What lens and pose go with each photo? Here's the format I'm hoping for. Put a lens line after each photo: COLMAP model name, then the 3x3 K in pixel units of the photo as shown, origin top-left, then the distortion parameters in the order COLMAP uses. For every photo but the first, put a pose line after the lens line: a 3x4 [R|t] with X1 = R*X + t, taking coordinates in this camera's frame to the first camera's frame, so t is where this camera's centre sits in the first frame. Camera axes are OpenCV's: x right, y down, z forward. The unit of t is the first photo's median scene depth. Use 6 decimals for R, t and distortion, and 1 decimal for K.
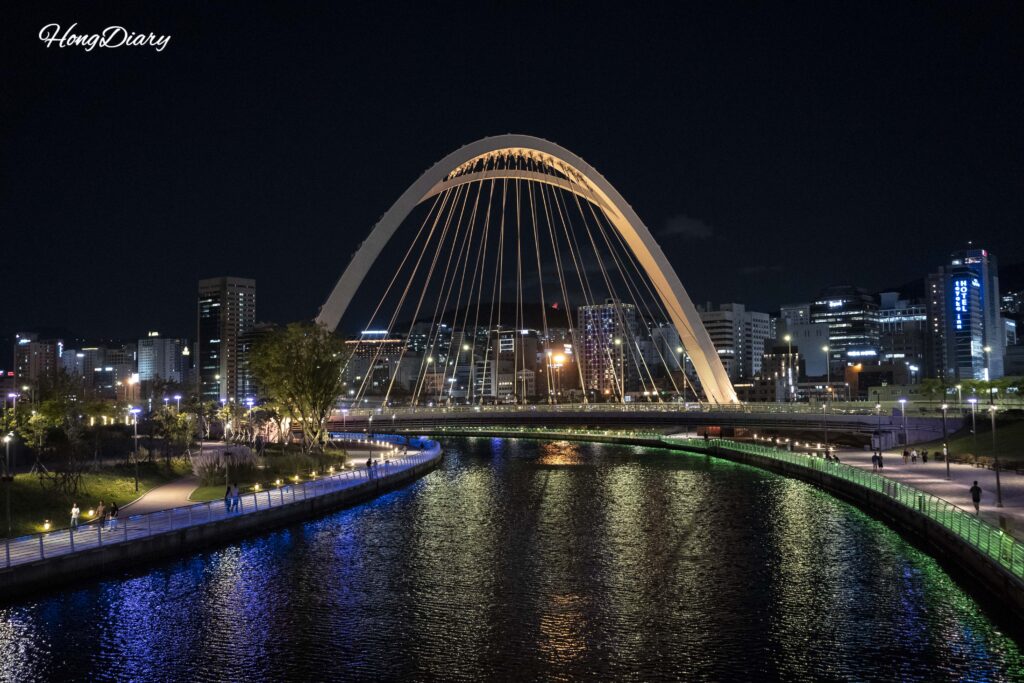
lens RADIAL K [[1035.7, 0, 512.9], [0, 1035.7, 334.6], [0, 0, 1]] dist [0.011252, 0.000000]
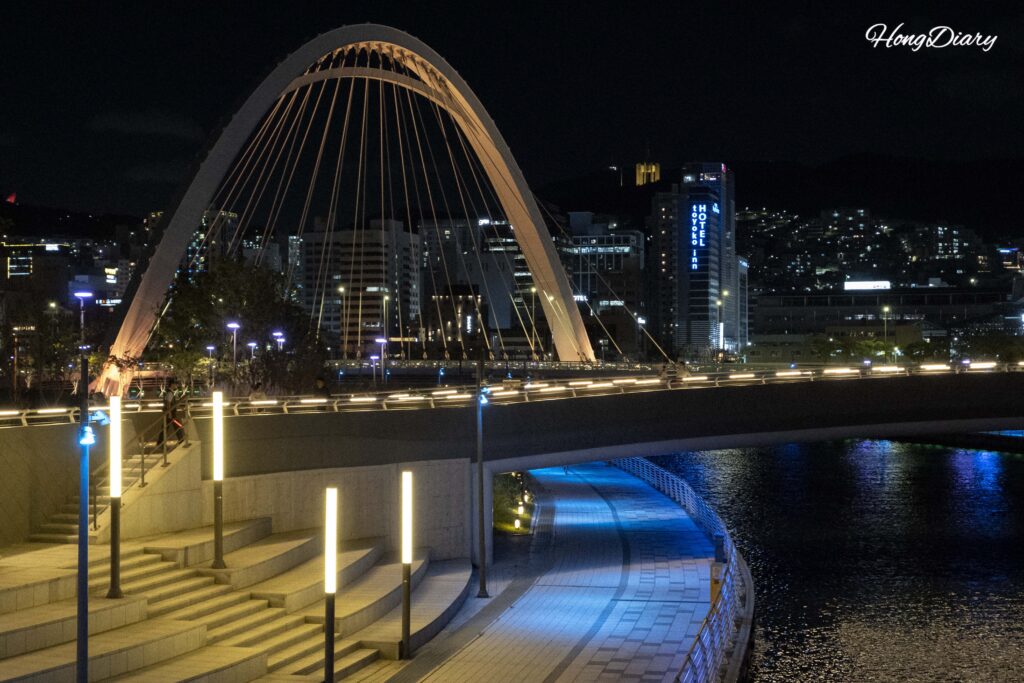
lens RADIAL K [[1719.5, 0, 512.8], [0, 1719.5, 345.8], [0, 0, 1]] dist [0.036628, 0.000000]
pose [[0.932741, 0.018891, 0.360053, -0.120633], [-0.038559, 0.998126, 0.047522, -0.003861], [-0.358480, -0.058209, 0.931721, -0.095373]]
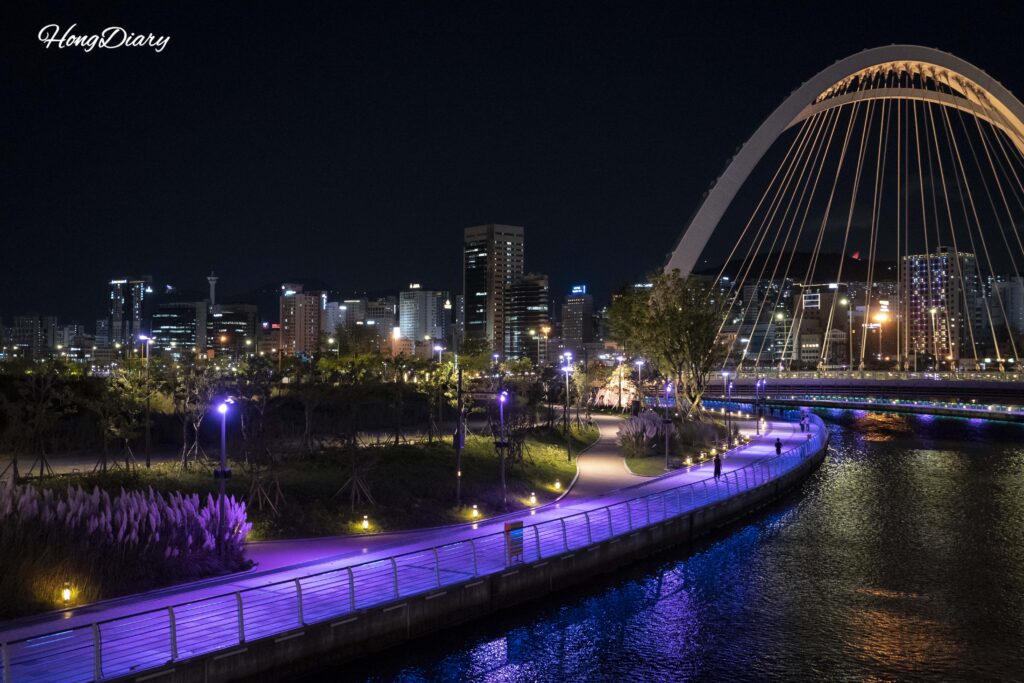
lens RADIAL K [[1153.6, 0, 507.9], [0, 1153.6, 340.6], [0, 0, 1]] dist [0.016225, 0.000000]
pose [[0.970994, 0.017100, -0.238491, -0.025153], [-0.006326, 0.998928, 0.045866, 0.000705], [0.239020, -0.043027, 0.970061, 0.006450]]
